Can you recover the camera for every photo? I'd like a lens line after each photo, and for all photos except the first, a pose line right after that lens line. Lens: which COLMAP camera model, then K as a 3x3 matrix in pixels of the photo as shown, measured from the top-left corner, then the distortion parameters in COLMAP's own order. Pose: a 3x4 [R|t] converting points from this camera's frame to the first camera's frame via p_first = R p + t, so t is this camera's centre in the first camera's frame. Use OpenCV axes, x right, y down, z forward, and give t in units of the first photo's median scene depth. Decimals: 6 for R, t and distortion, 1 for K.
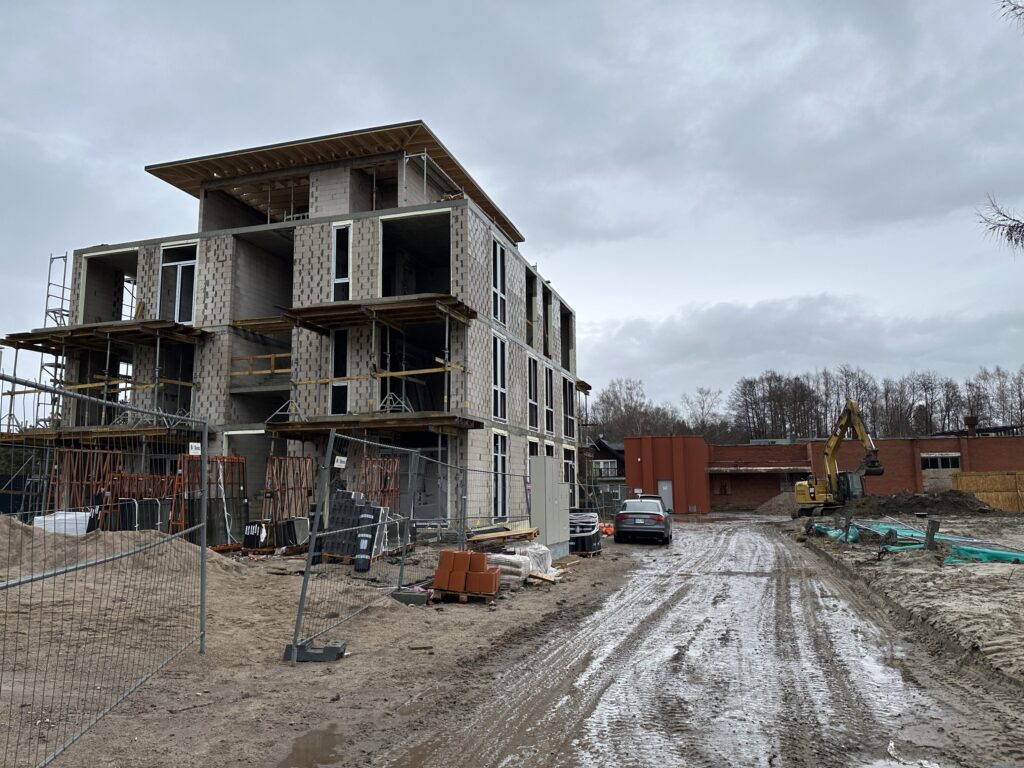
lens RADIAL K [[716.3, 0, 512.0], [0, 716.3, 384.0], [0, 0, 1]] dist [0.133980, -0.212959]
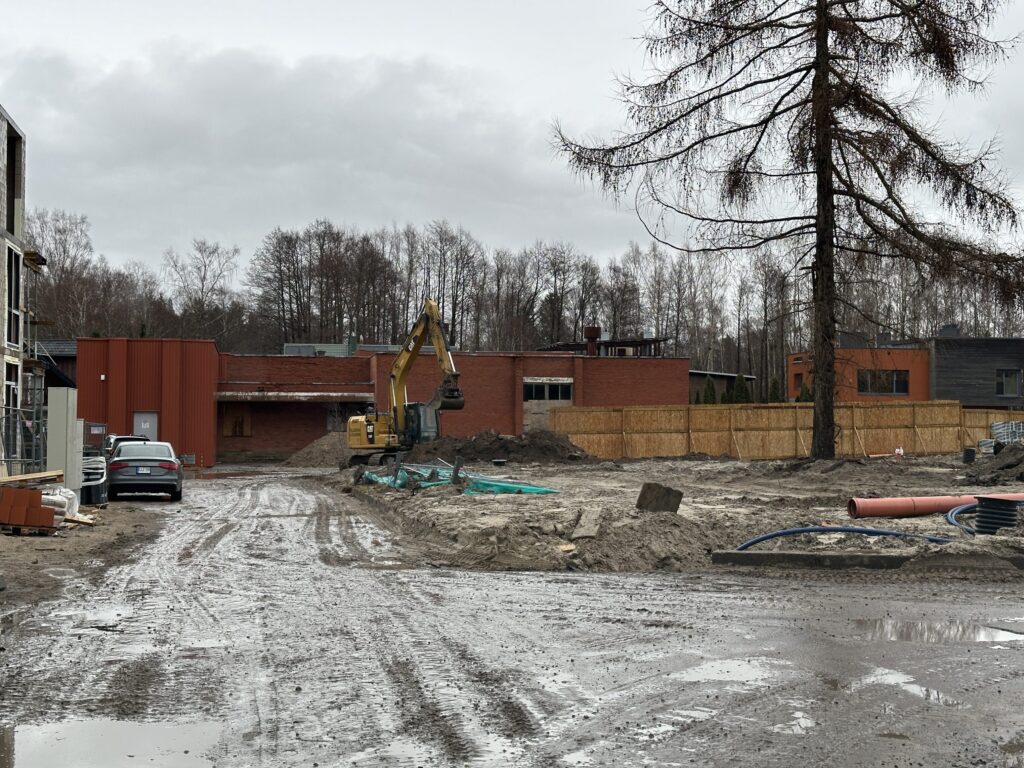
lens RADIAL K [[1423.9, 0, 509.7], [0, 1423.9, 378.9], [0, 0, 1]] dist [0.167559, -0.041905]
pose [[0.887959, 0.027063, 0.459126, -0.062873], [-0.077751, 0.992732, 0.091855, -0.024486], [-0.453303, -0.117260, 0.883610, -0.169052]]
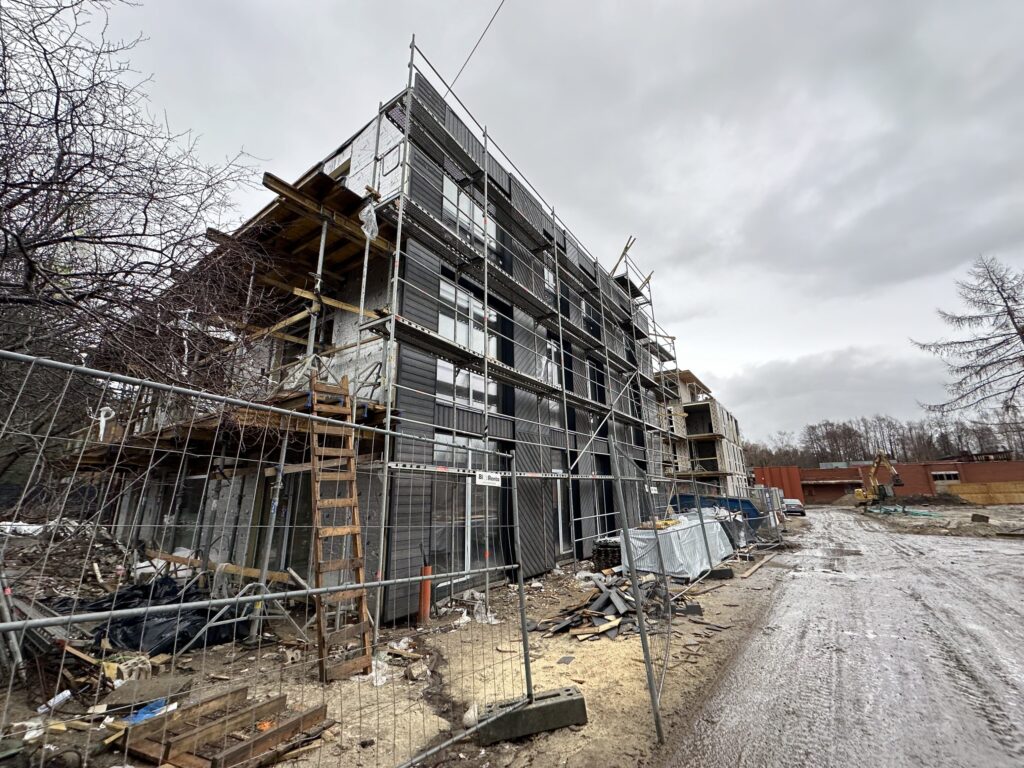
lens RADIAL K [[407.2, 0, 512.0], [0, 407.2, 384.0], [0, 0, 1]] dist [0.001135, 0.000263]
pose [[0.952119, -0.084687, -0.293765, -0.135091], [0.050785, 0.991330, -0.121182, -0.055832], [0.301480, 0.100461, 0.948165, -0.331034]]
